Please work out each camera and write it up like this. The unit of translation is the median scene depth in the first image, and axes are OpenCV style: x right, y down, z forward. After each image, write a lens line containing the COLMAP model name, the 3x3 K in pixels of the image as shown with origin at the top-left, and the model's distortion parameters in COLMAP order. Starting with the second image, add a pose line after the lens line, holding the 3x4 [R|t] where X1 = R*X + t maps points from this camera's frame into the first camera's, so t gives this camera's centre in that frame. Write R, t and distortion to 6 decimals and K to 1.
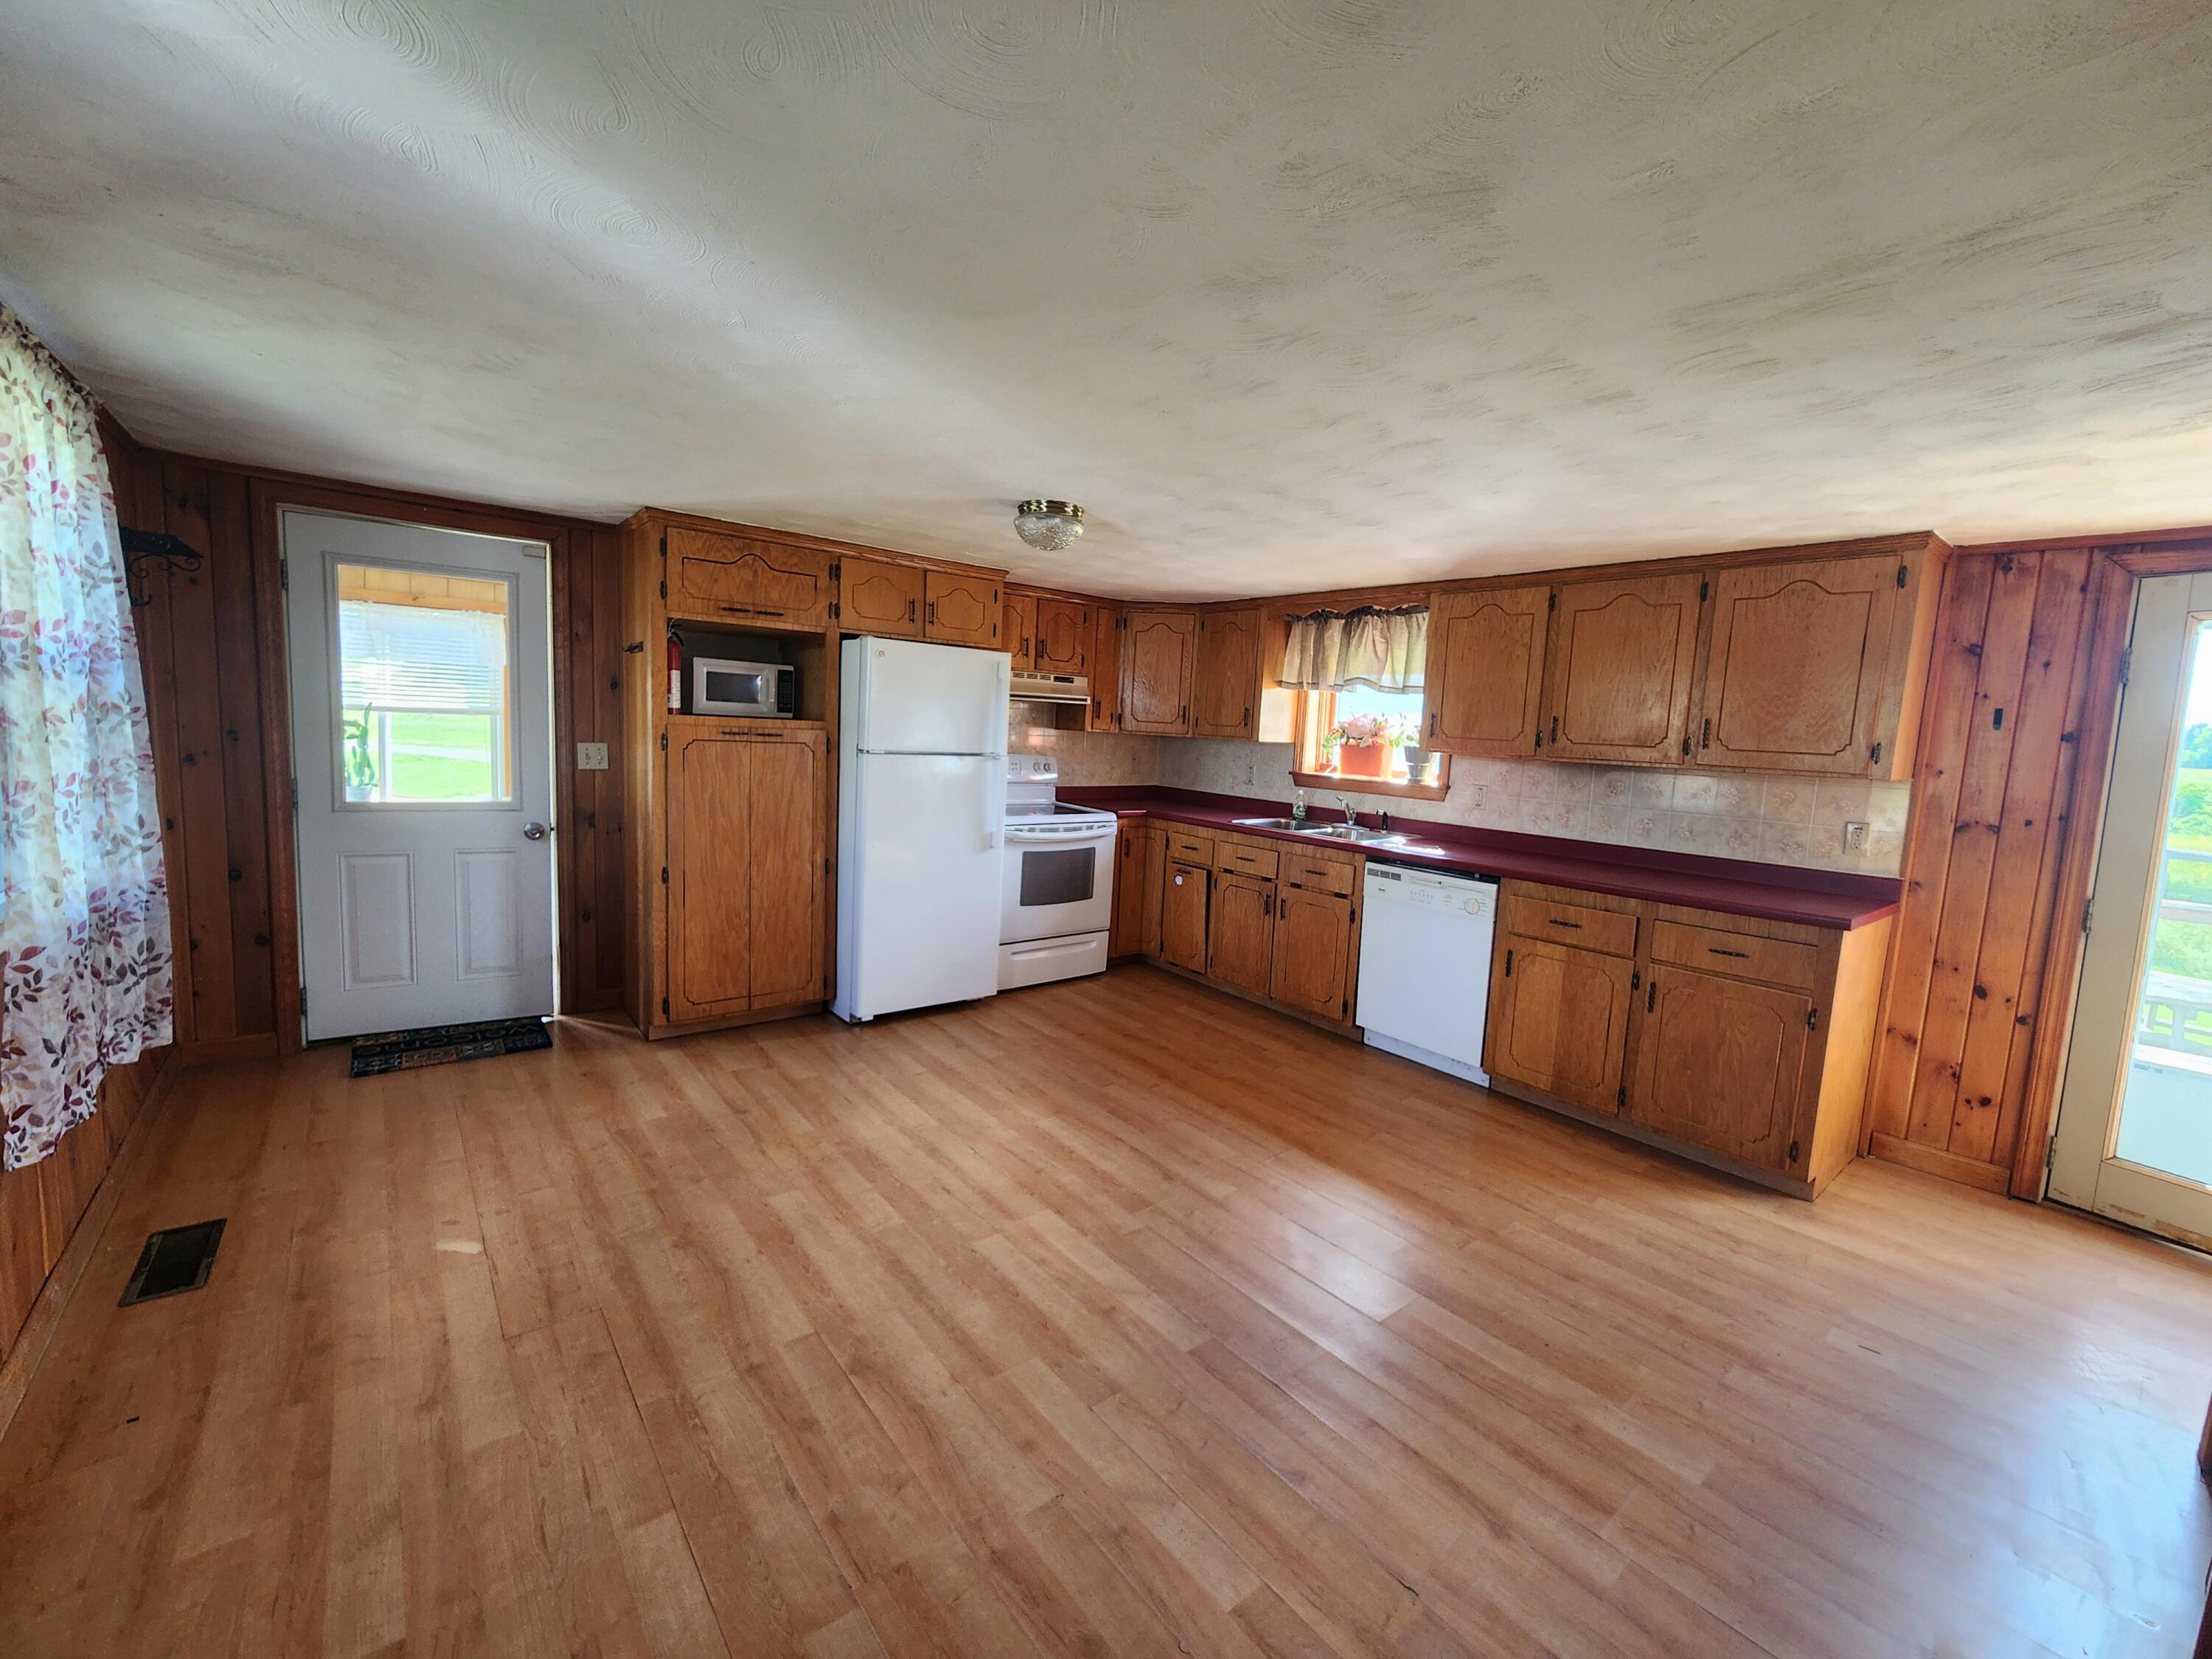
lens RADIAL K [[902.1, 0, 1101.8], [0, 902.1, 824.4], [0, 0, 1]] dist [-0.006823, 0.003916]
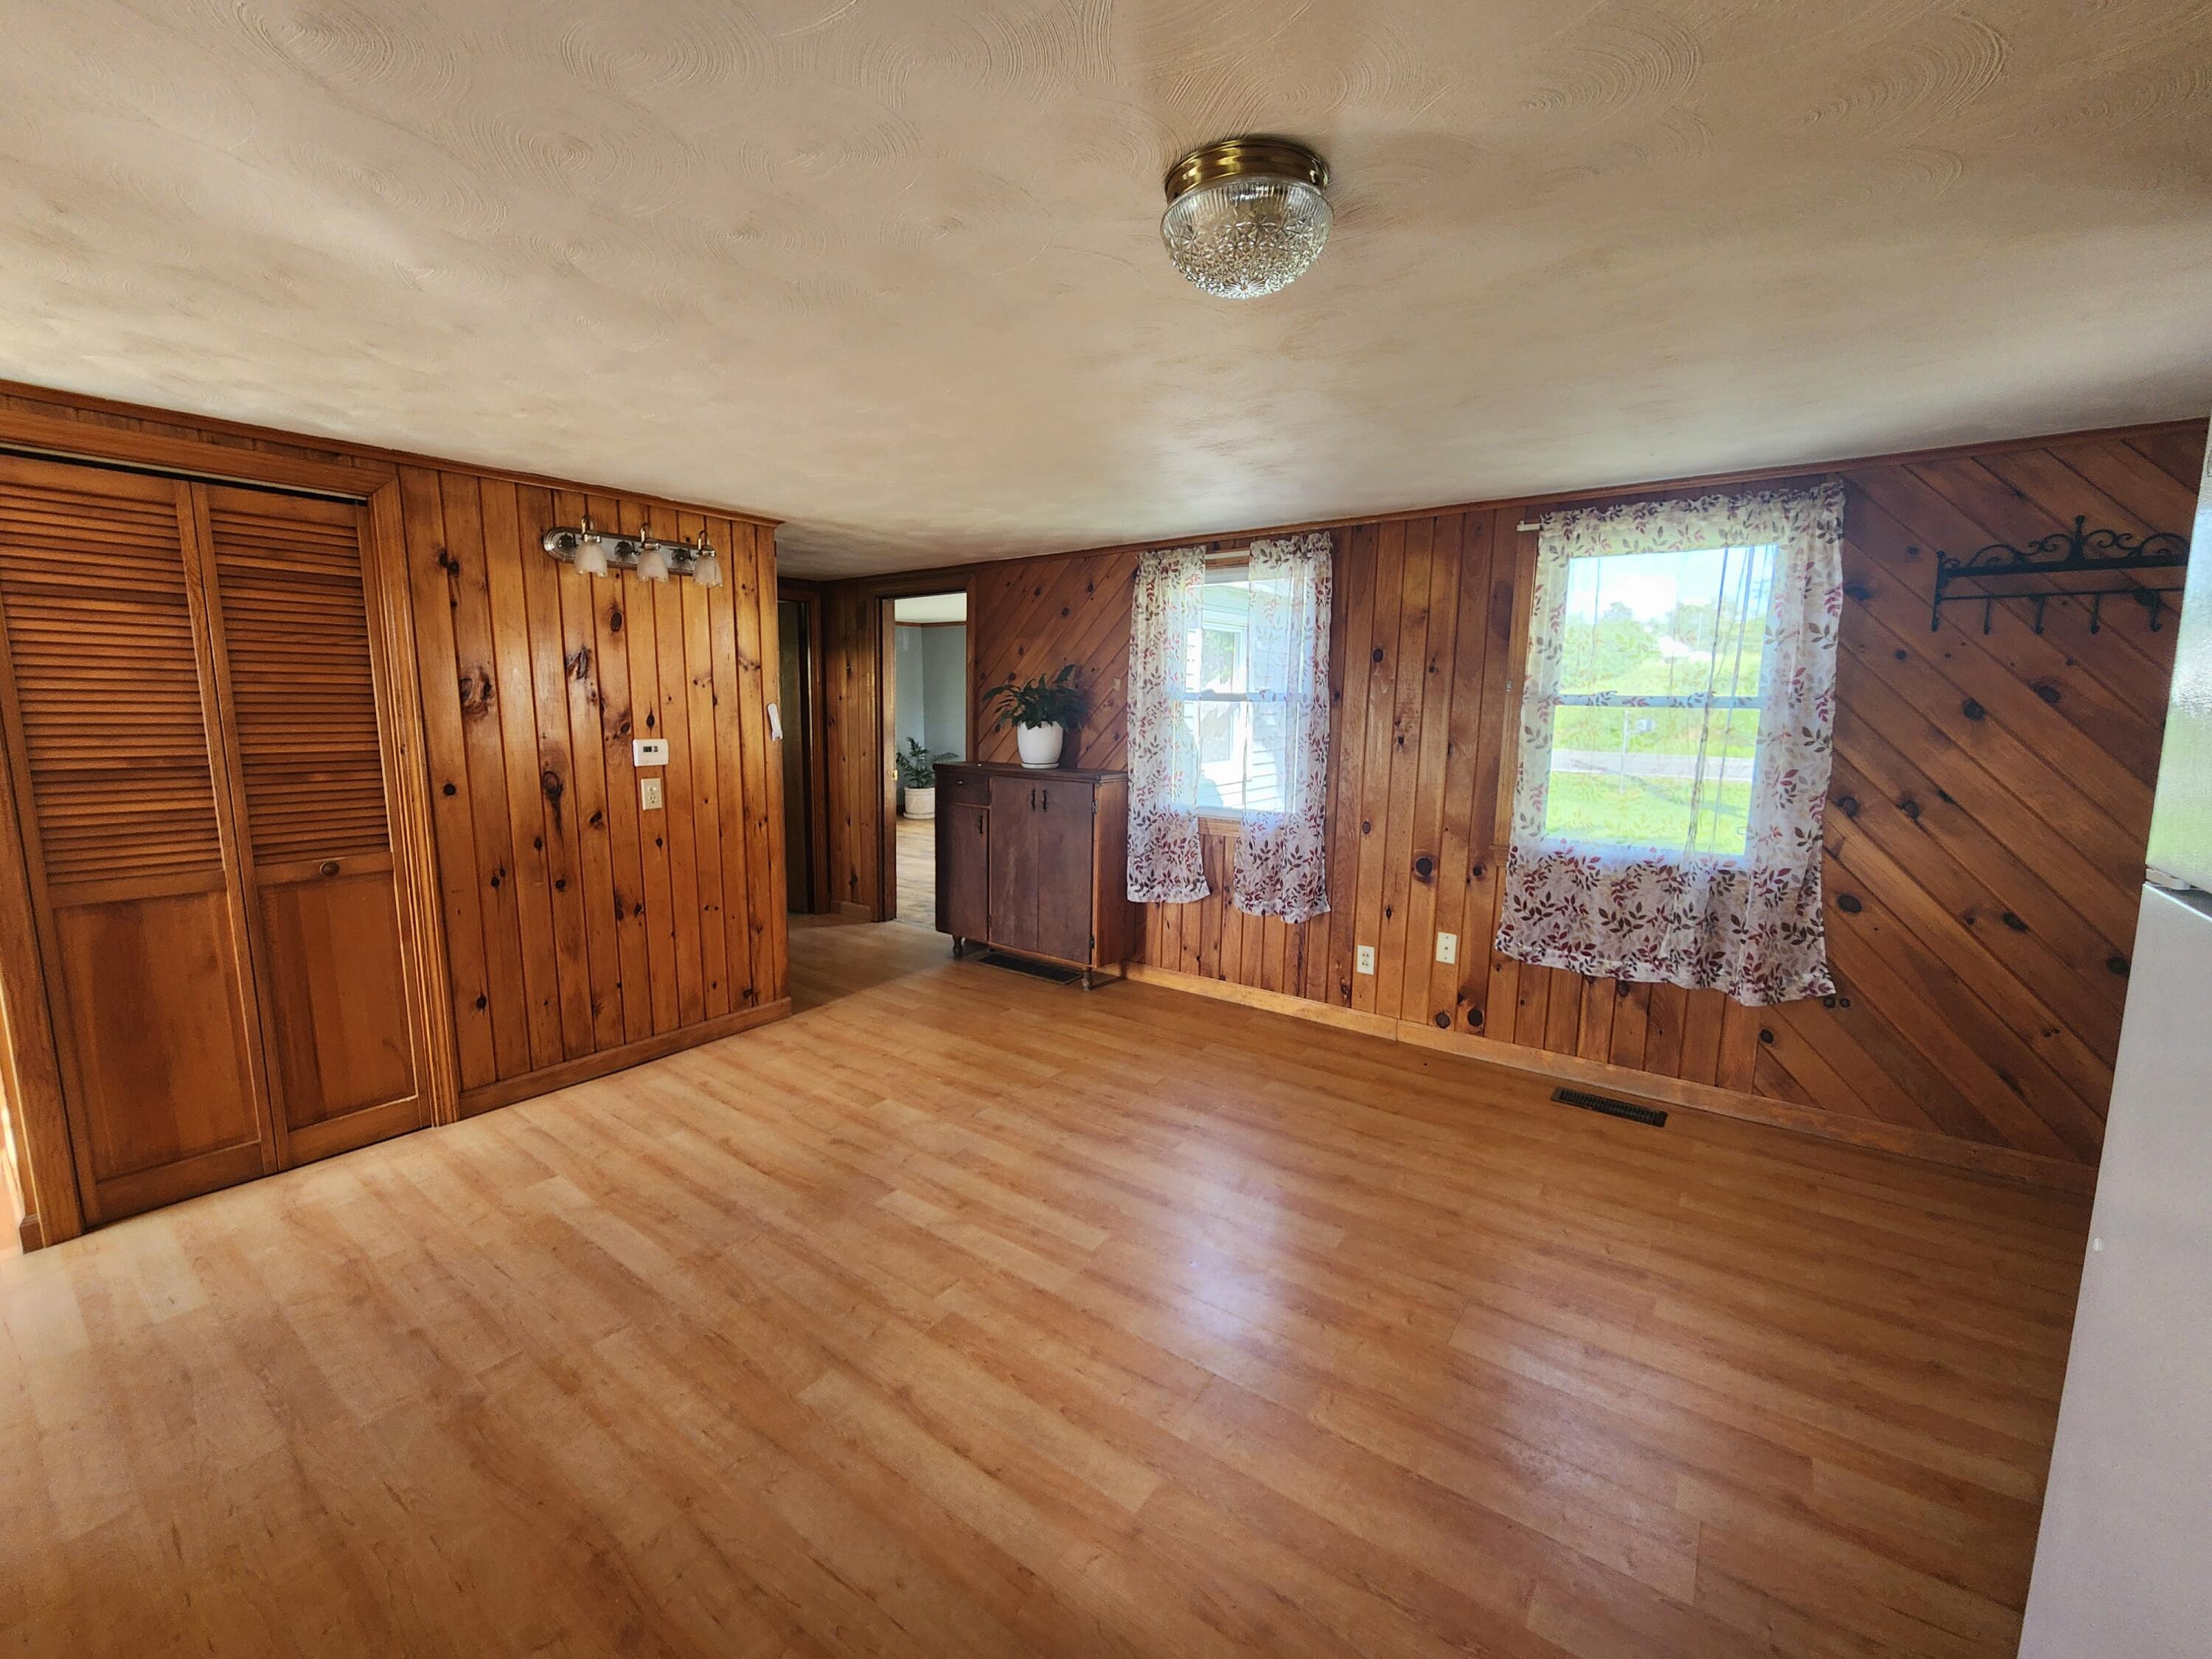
lens RADIAL K [[902.1, 0, 1101.8], [0, 902.1, 824.4], [0, 0, 1]] dist [-0.006823, 0.003916]
pose [[-0.964973, -0.021462, -0.261468, 0.123314], [-0.084821, 0.968643, 0.233531, -0.184478], [0.248257, 0.247529, -0.936535, 1.664107]]
